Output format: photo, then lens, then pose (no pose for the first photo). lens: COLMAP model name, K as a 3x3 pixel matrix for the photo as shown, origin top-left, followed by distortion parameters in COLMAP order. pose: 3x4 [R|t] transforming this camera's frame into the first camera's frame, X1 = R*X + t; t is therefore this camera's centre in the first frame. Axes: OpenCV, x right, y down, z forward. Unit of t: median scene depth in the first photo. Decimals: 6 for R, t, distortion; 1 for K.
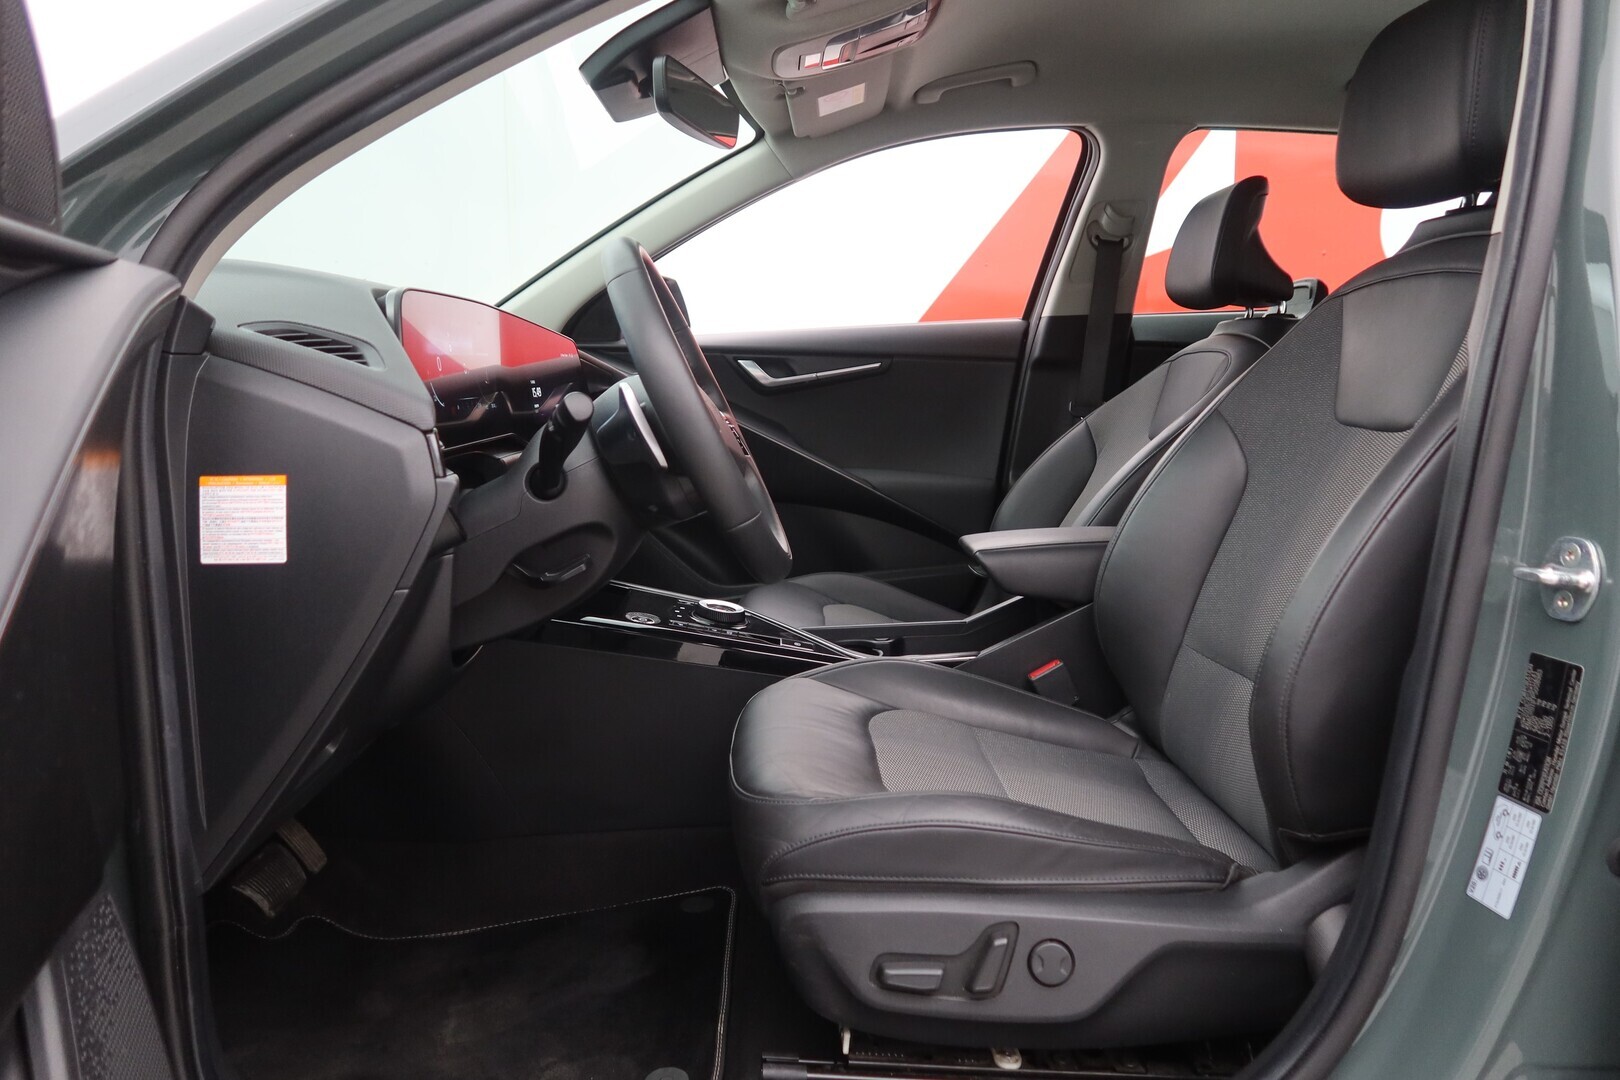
lens RADIAL K [[1109.0, 0, 810.0], [0, 1109.0, 540.0], [0, 0, 1]] dist [-0.020242, 0.009512]
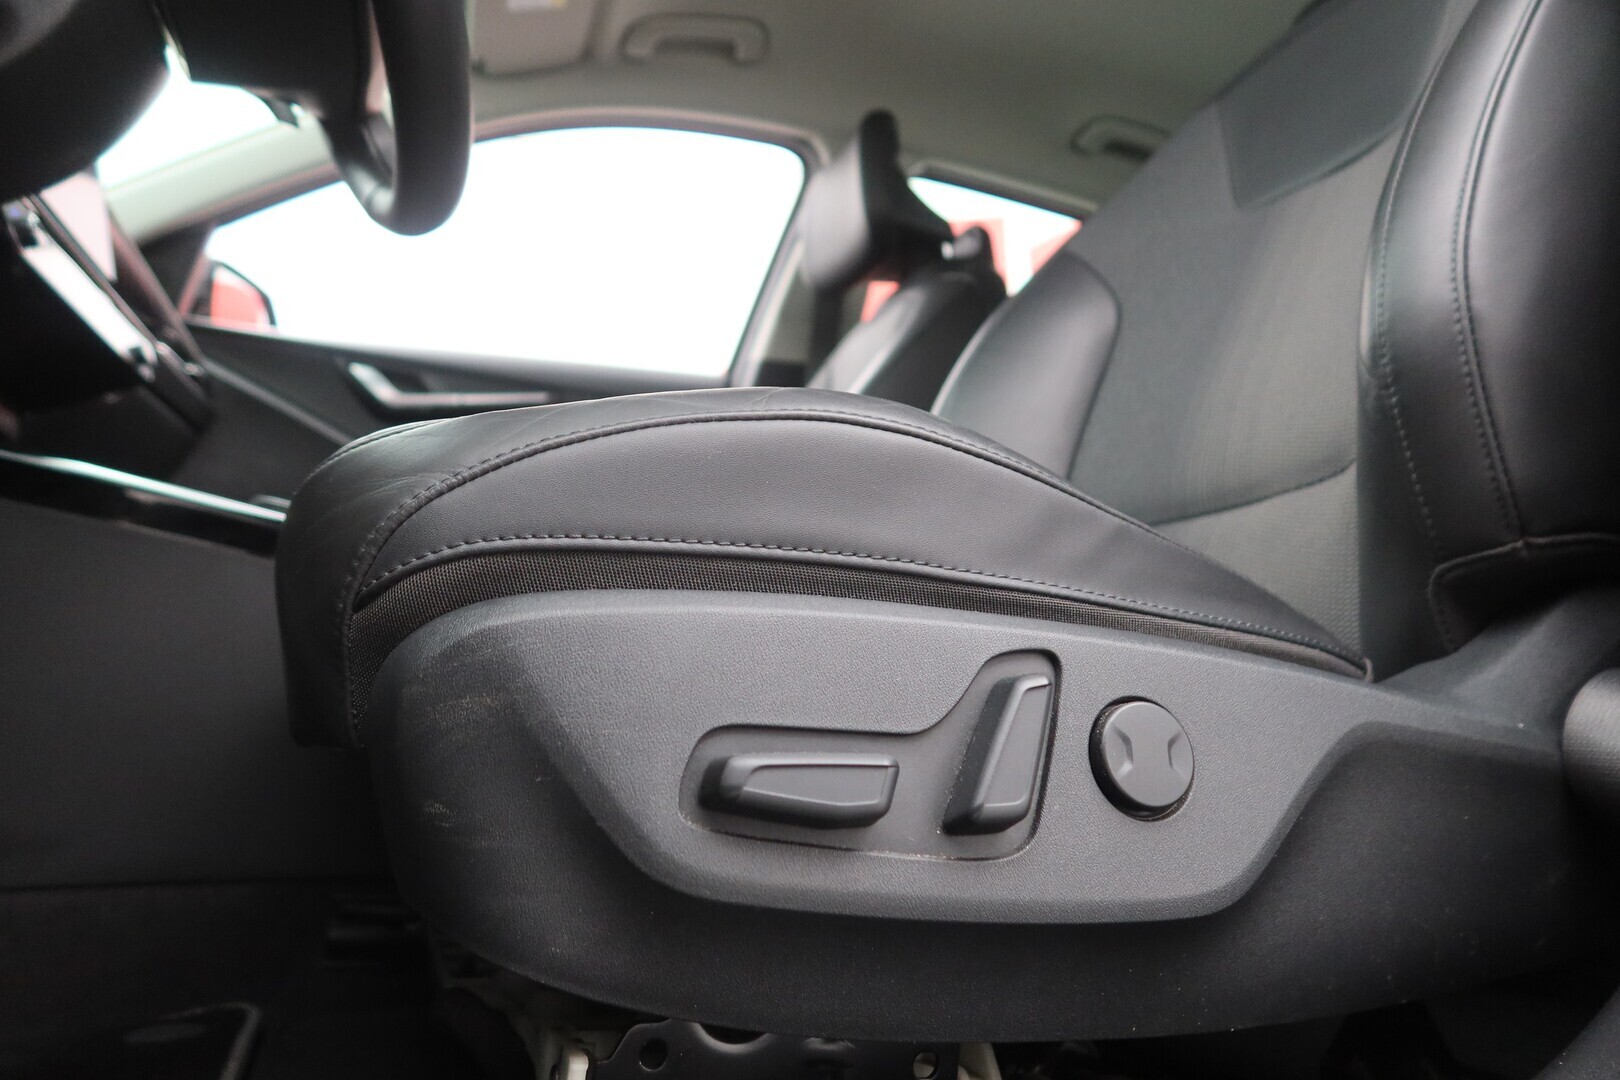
lens RADIAL K [[1109.0, 0, 810.0], [0, 1109.0, 540.0], [0, 0, 1]] dist [-0.020242, 0.009512]
pose [[0.939854, 0.086474, 0.330449, -0.021425], [0.017769, 0.953737, -0.300117, 0.335274], [-0.341114, 0.287938, 0.894837, 0.528025]]
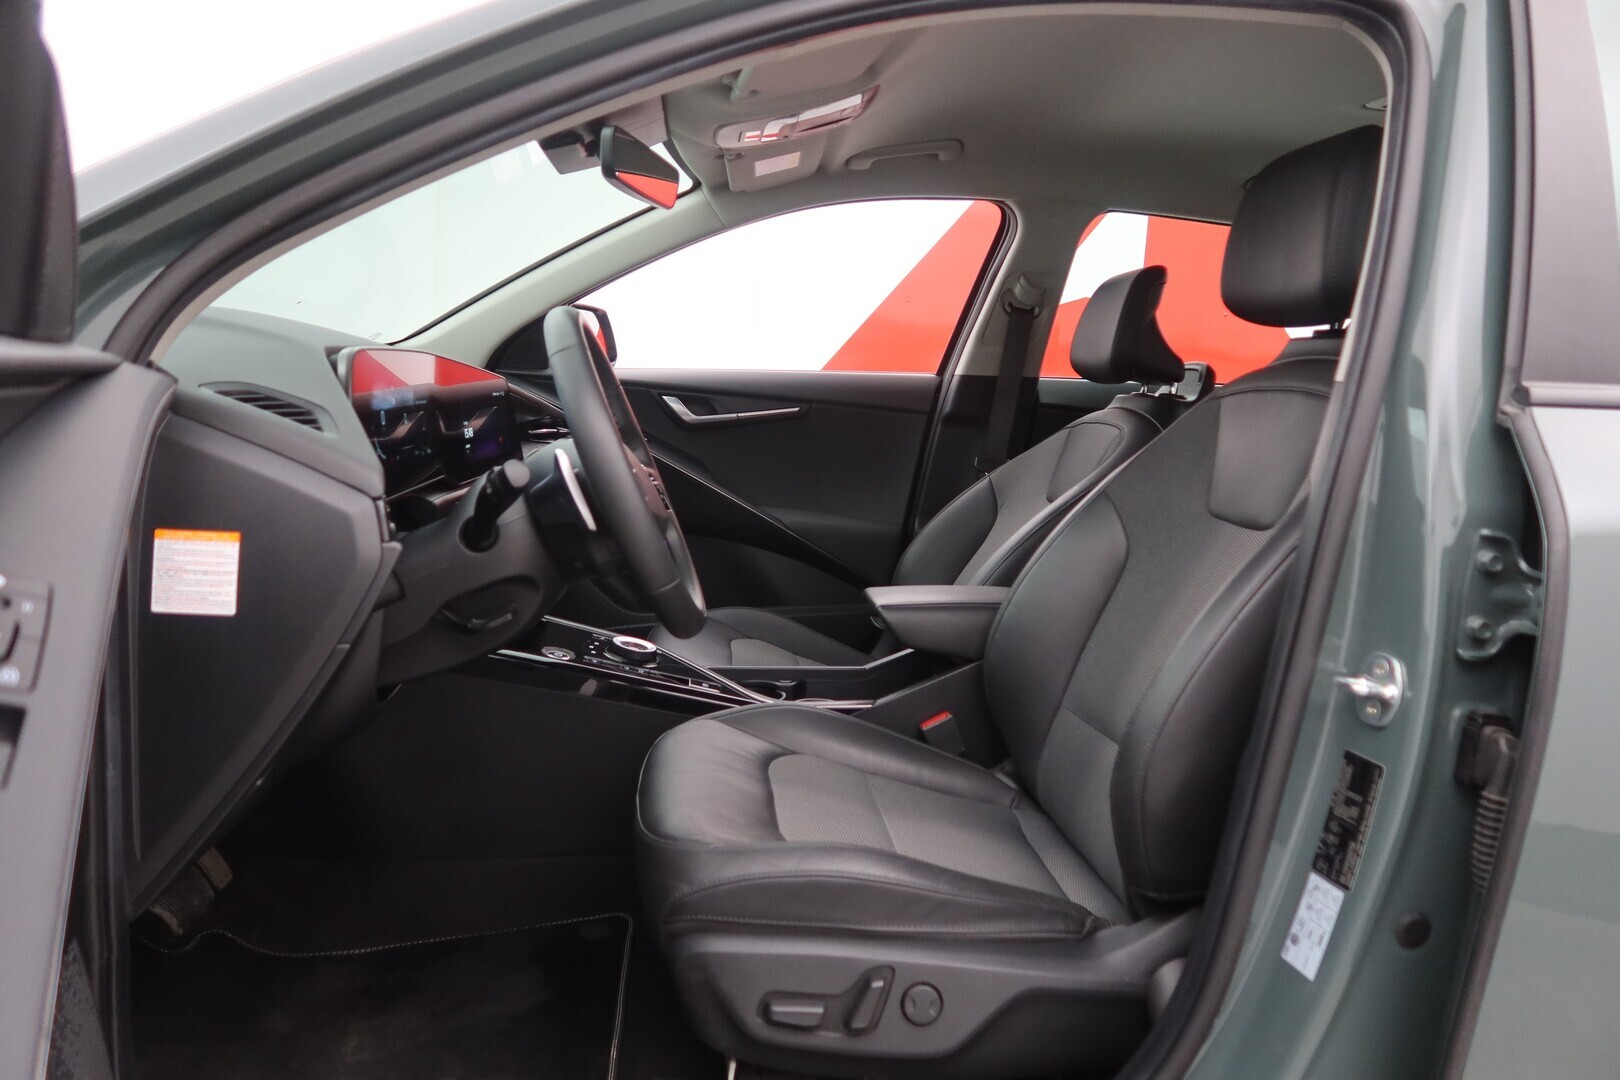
lens RADIAL K [[1109.0, 0, 810.0], [0, 1109.0, 540.0], [0, 0, 1]] dist [-0.020242, 0.009512]
pose [[0.994972, 0.058366, 0.081387, -0.007976], [-0.057741, 0.998281, -0.010022, -0.049920], [-0.081832, 0.005273, 0.996632, -0.074981]]
